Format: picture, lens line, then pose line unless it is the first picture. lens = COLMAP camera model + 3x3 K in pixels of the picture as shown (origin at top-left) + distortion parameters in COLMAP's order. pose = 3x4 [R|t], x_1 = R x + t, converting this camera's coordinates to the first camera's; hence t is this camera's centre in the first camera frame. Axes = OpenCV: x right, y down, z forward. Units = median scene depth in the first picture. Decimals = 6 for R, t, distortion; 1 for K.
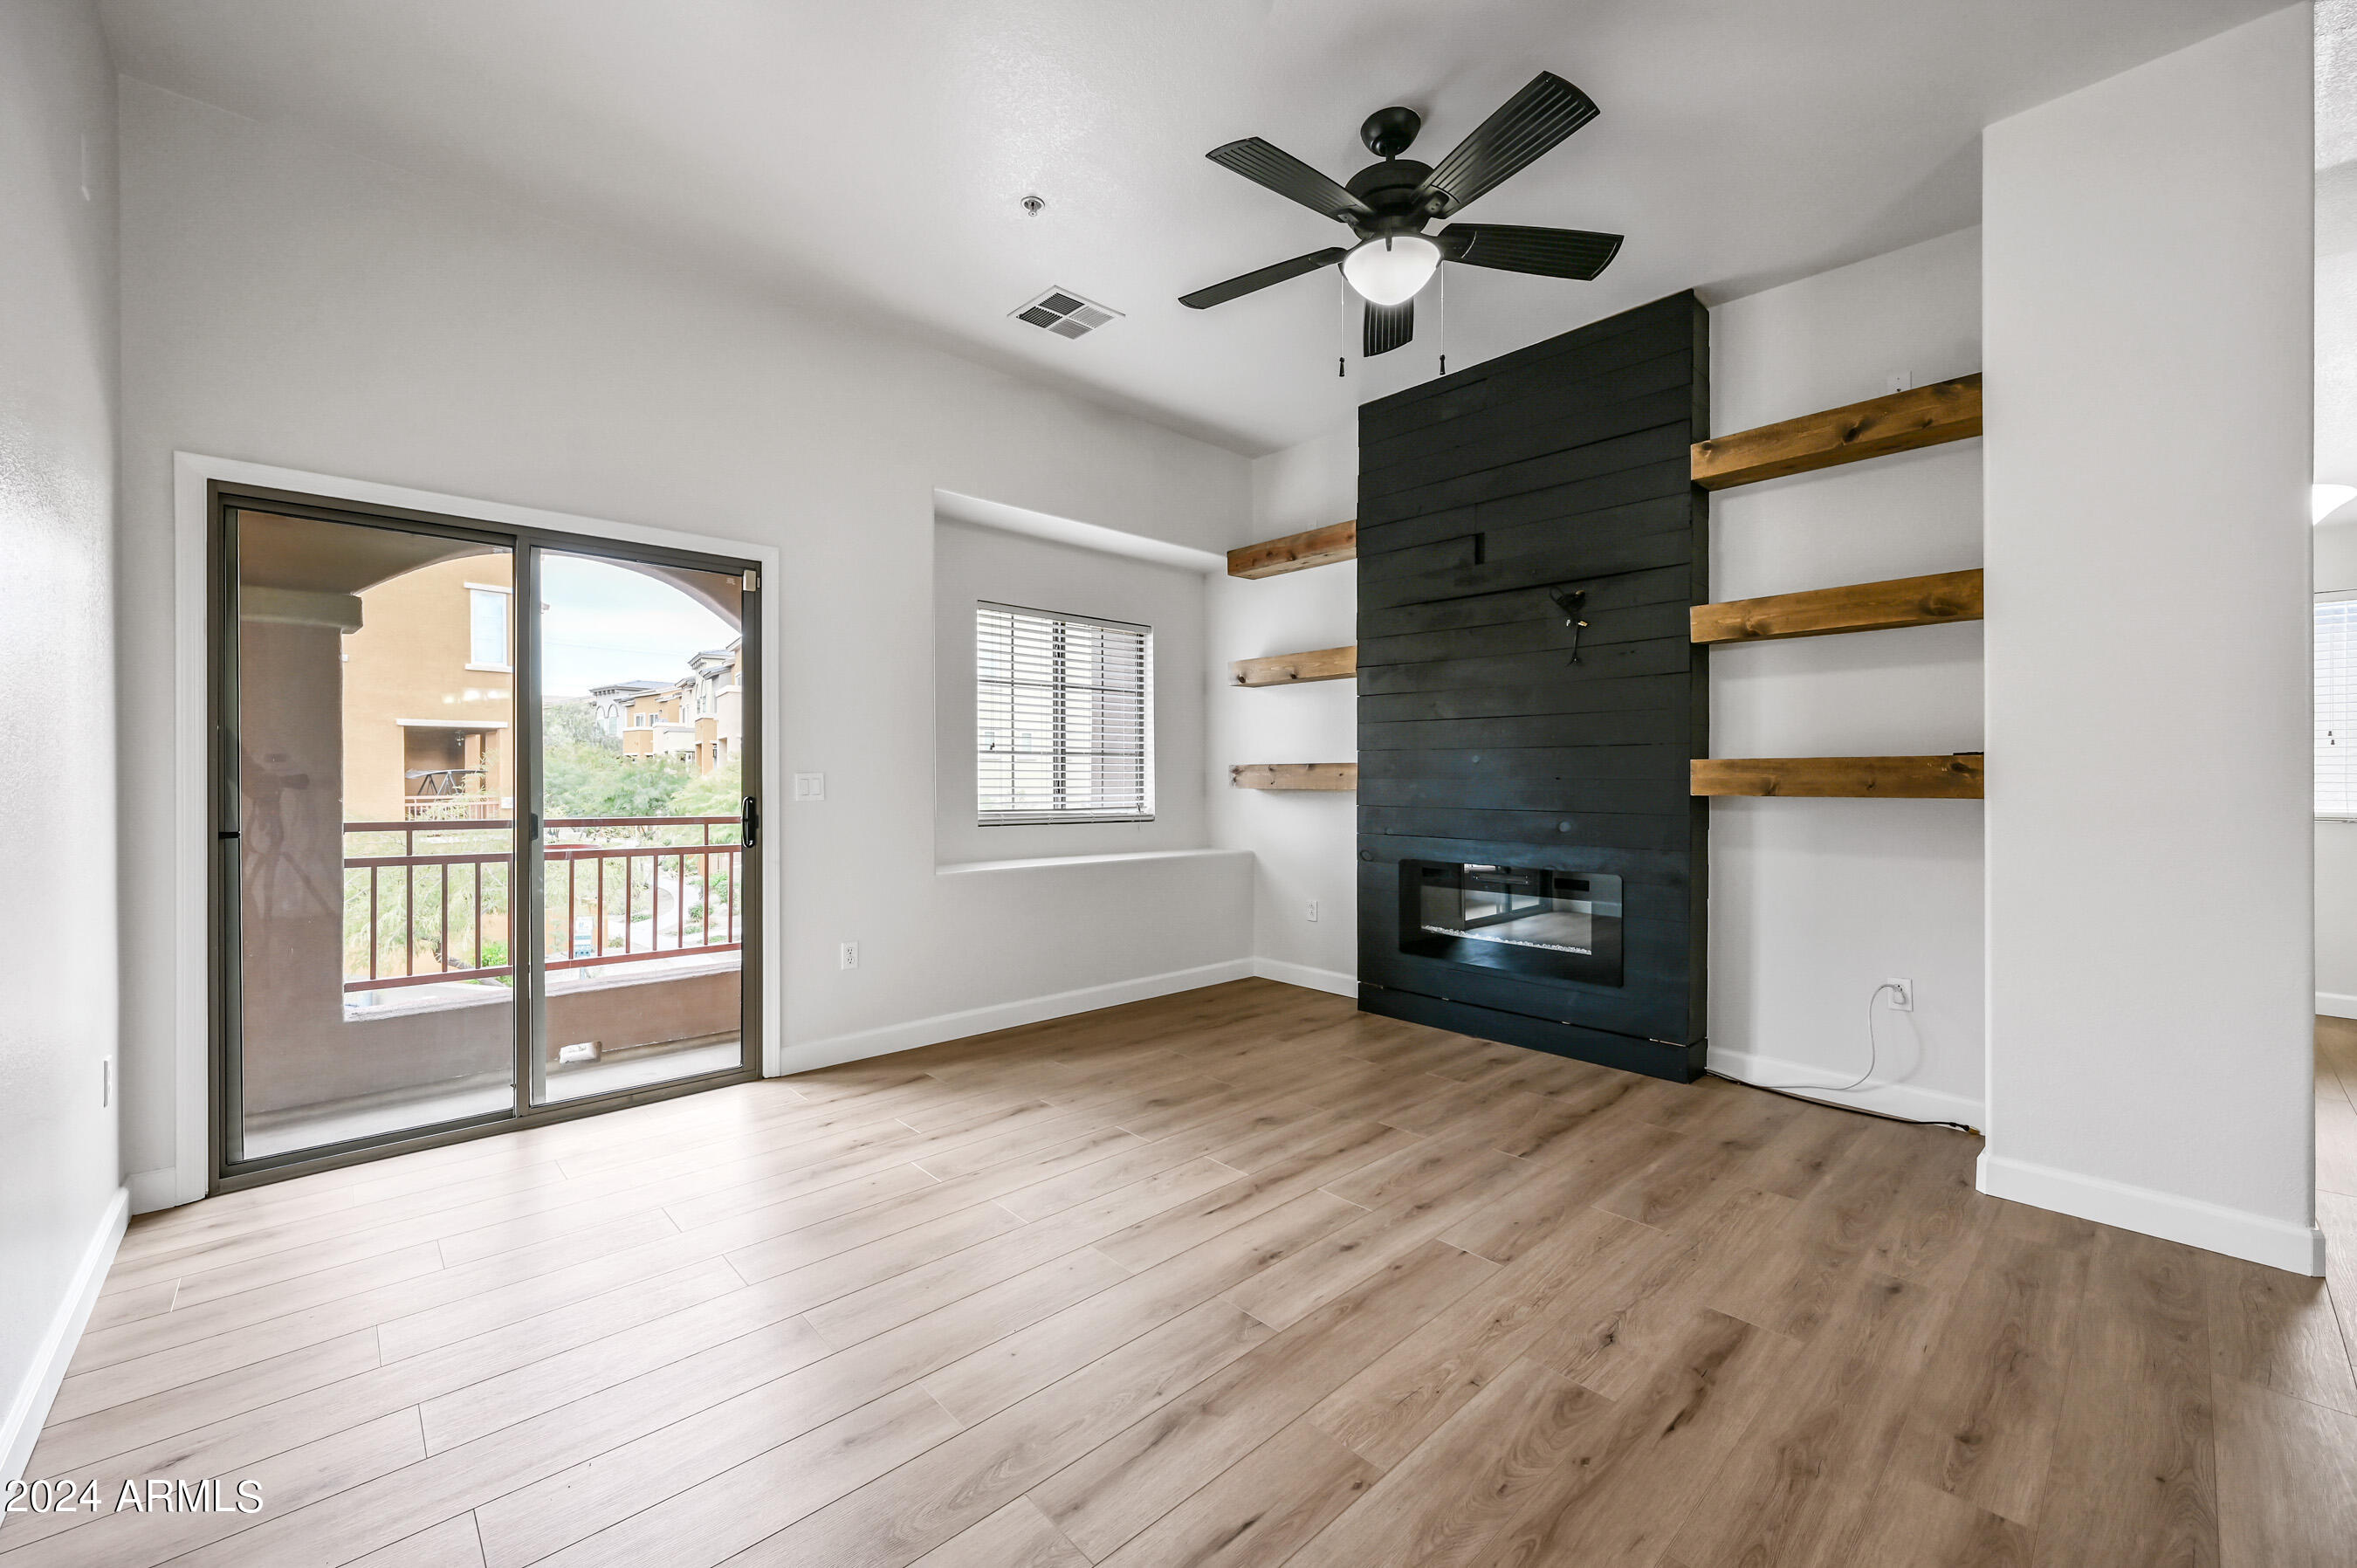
lens RADIAL K [[930.2, 0, 1184.5], [0, 930.2, 777.5], [0, 0, 1]] dist [-0.000470, 0.000043]
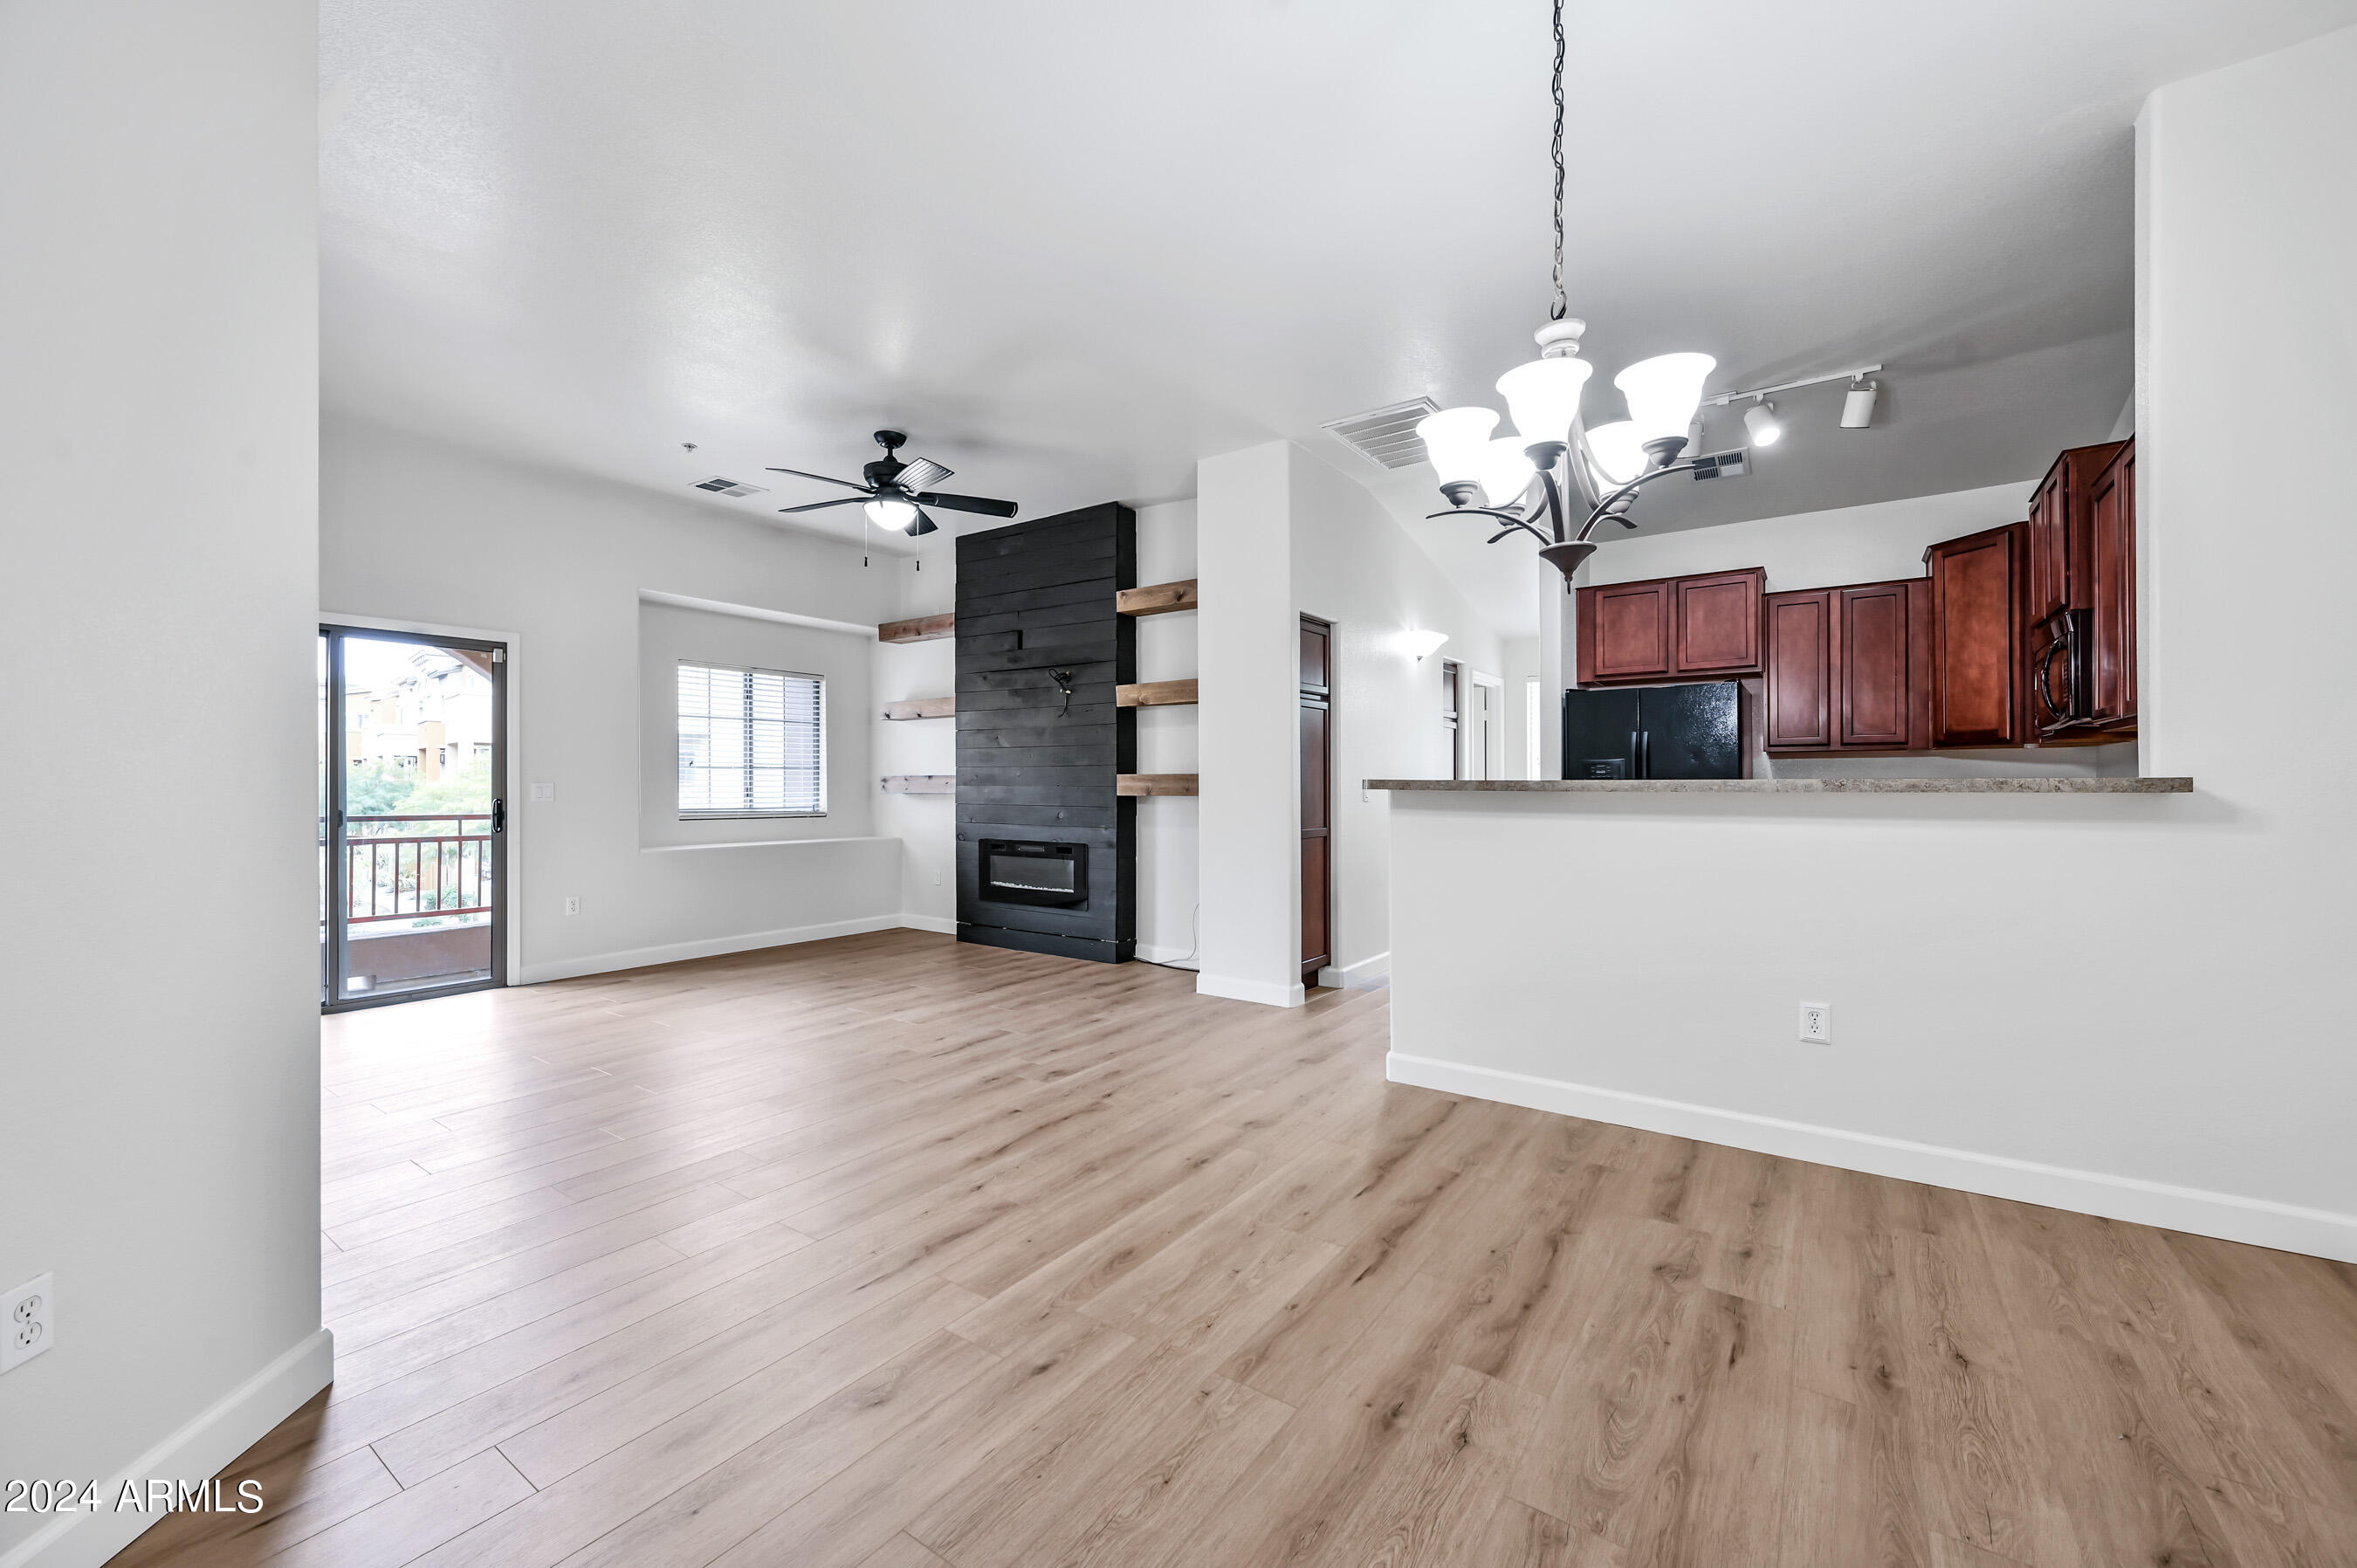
lens RADIAL K [[931.2, 0, 1182.6], [0, 931.2, 780.5], [0, 0, 1]] dist [0.000281, 0.000162]
pose [[0.978635, -0.000273, 0.205607, 0.243881], [0.001047, 0.999993, -0.003653, -0.001454], [-0.205605, 0.003790, 0.978628, -0.558264]]
